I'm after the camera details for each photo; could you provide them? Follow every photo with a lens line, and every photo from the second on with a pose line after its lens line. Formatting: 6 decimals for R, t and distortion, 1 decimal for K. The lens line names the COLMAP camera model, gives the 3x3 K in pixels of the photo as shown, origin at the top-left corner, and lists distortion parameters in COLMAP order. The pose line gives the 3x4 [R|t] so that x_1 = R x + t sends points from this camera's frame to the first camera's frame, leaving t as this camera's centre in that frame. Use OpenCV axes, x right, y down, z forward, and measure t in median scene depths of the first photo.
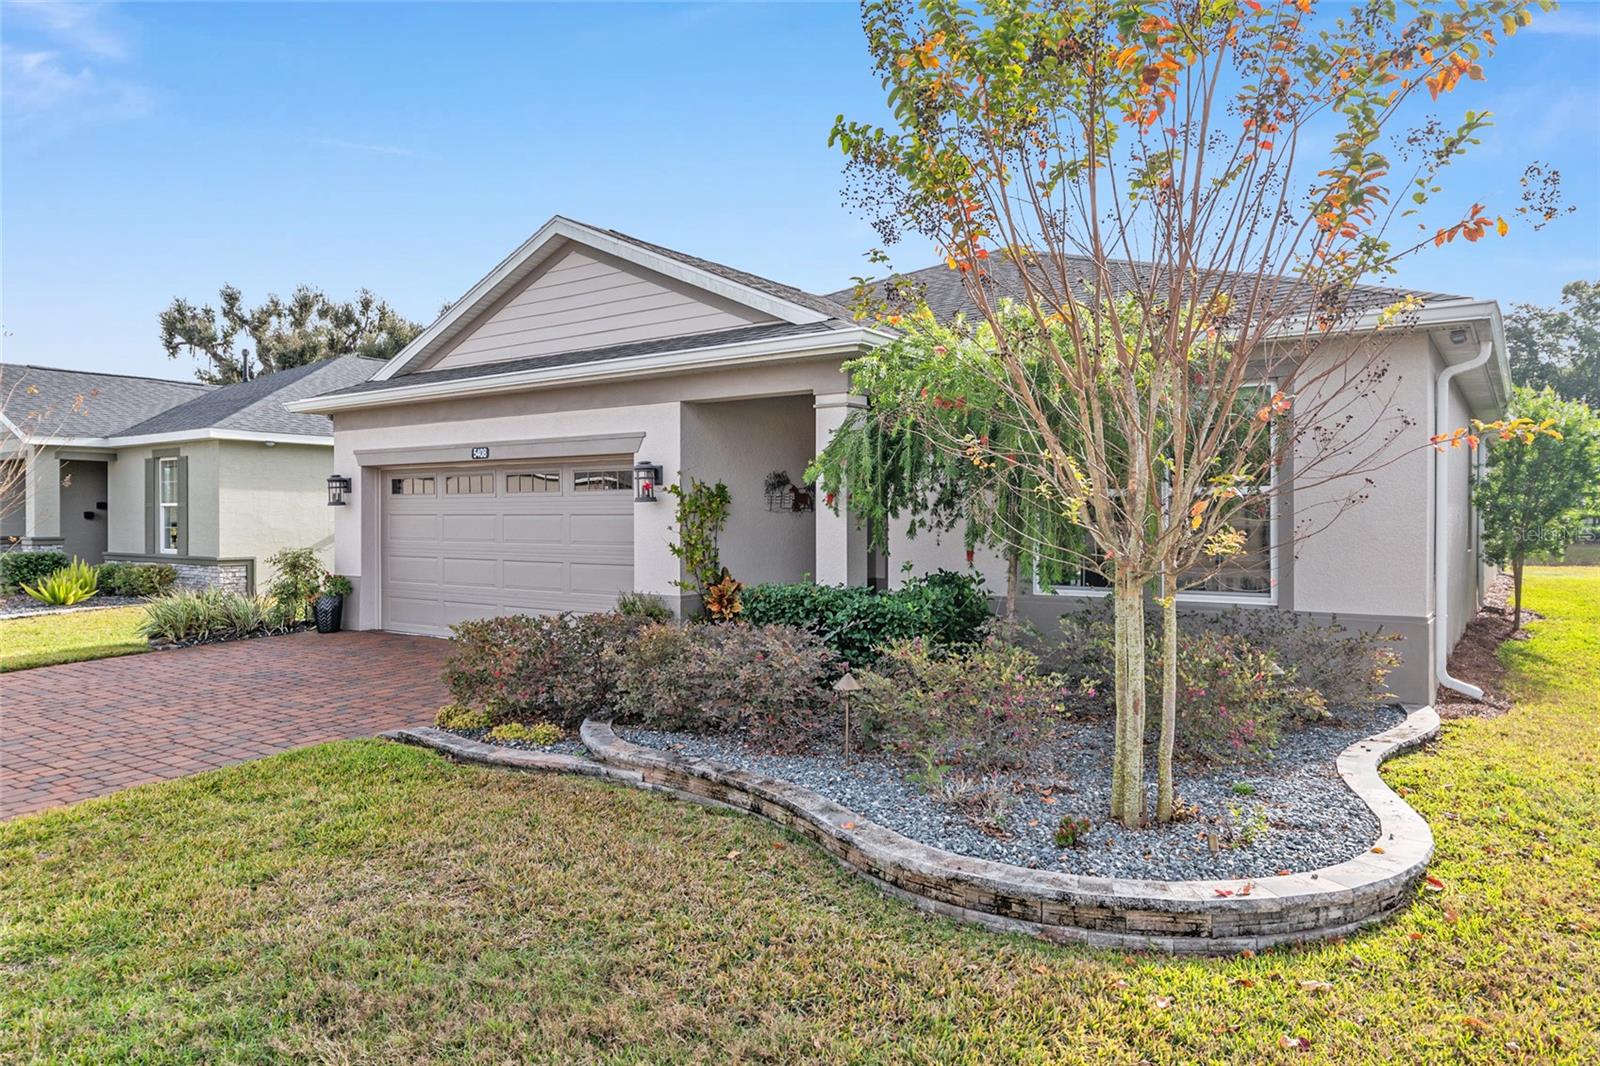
lens RADIAL K [[1025.2, 0, 802.0], [0, 1025.2, 525.3], [0, 0, 1]] dist [0.000789, 0.001953]
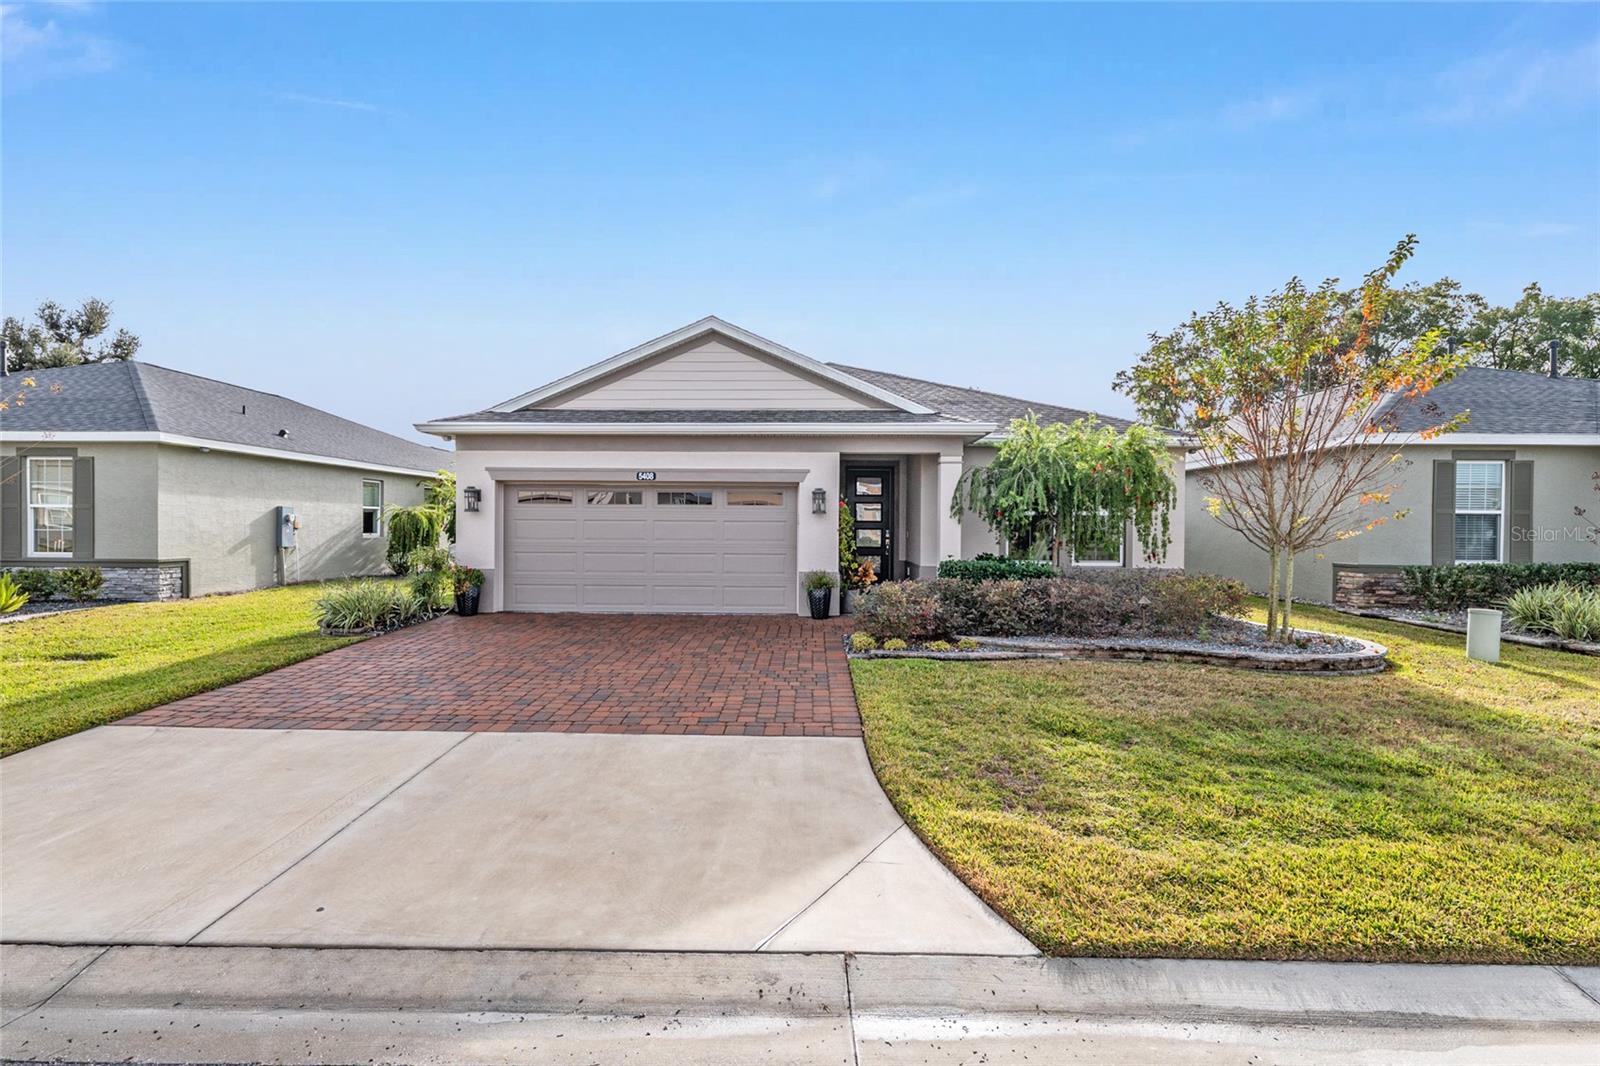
lens RADIAL K [[748.6, 0, 796.9], [0, 748.6, 534.1], [0, 0, 1]] dist [-0.000120, -0.000428]
pose [[0.828733, -0.001192, 0.559643, -0.705494], [-0.001854, 0.999986, 0.004877, 0.002441], [-0.559641, -0.005079, 0.828719, 0.044766]]
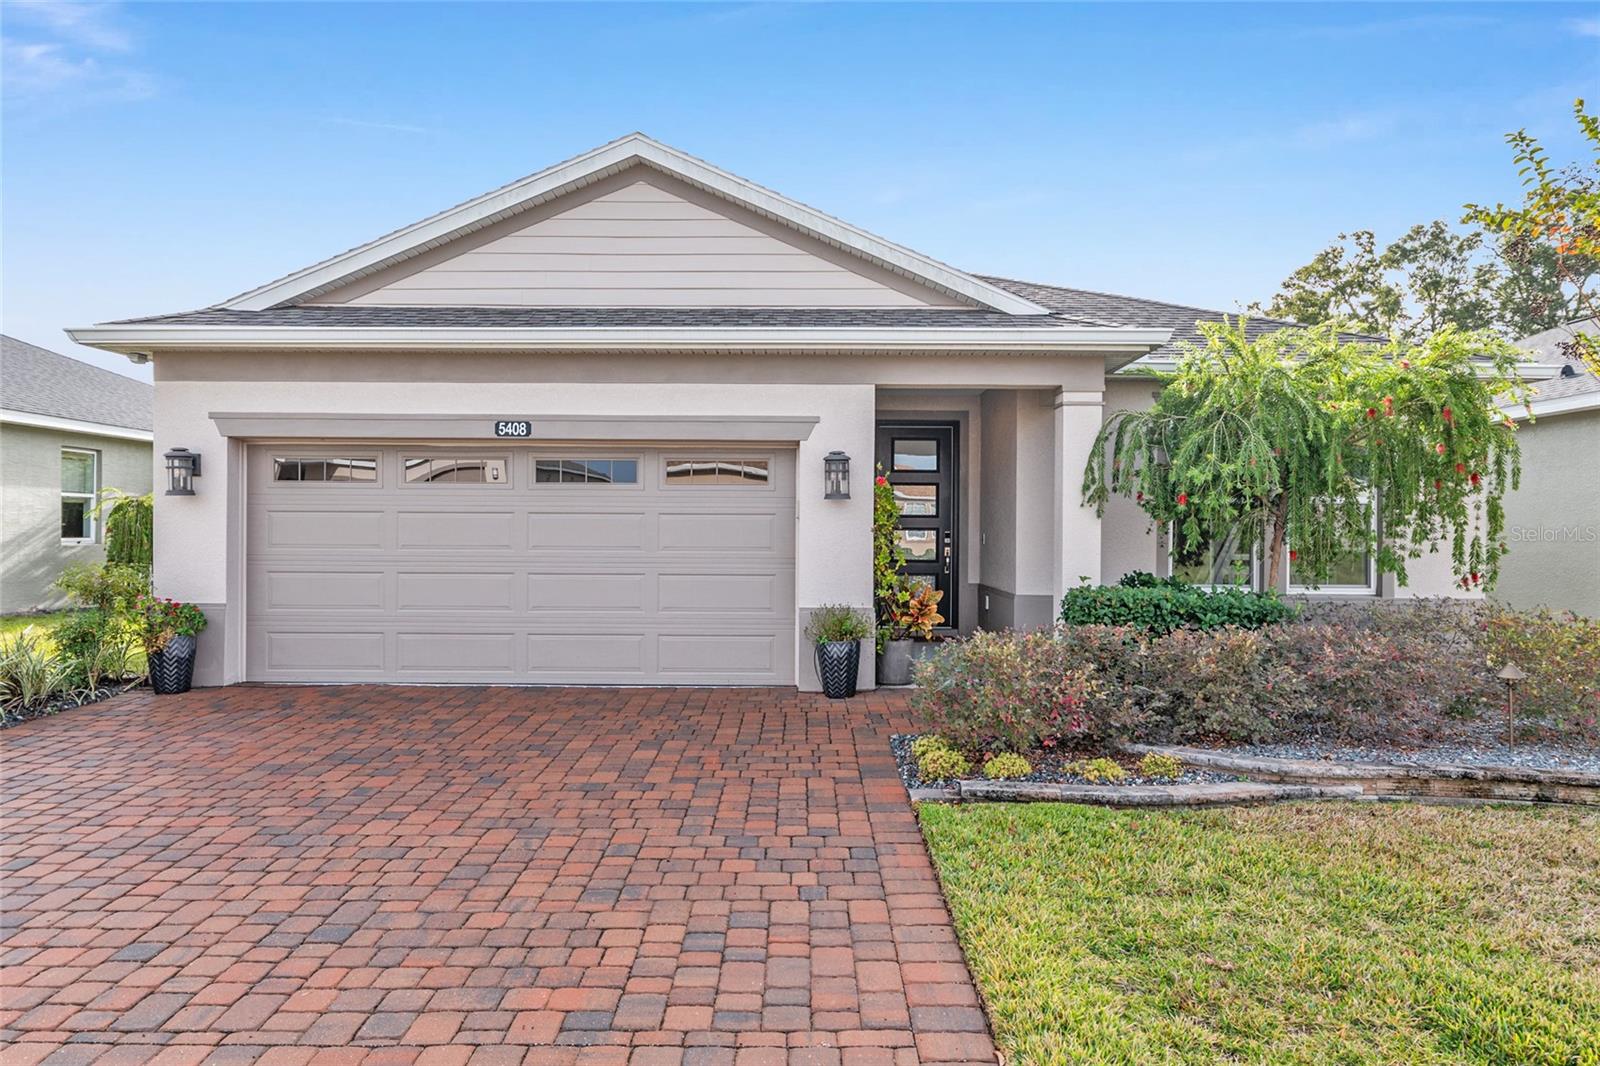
lens RADIAL K [[1059.6, 0, 801.2], [0, 1059.6, 536.5], [0, 0, 1]] dist [-0.000307, 0.001547]
pose [[0.818132, -0.000172, 0.575030, -0.577785], [-0.001174, 0.999997, 0.001968, 0.005156], [-0.575029, -0.002285, 0.818130, 0.252170]]
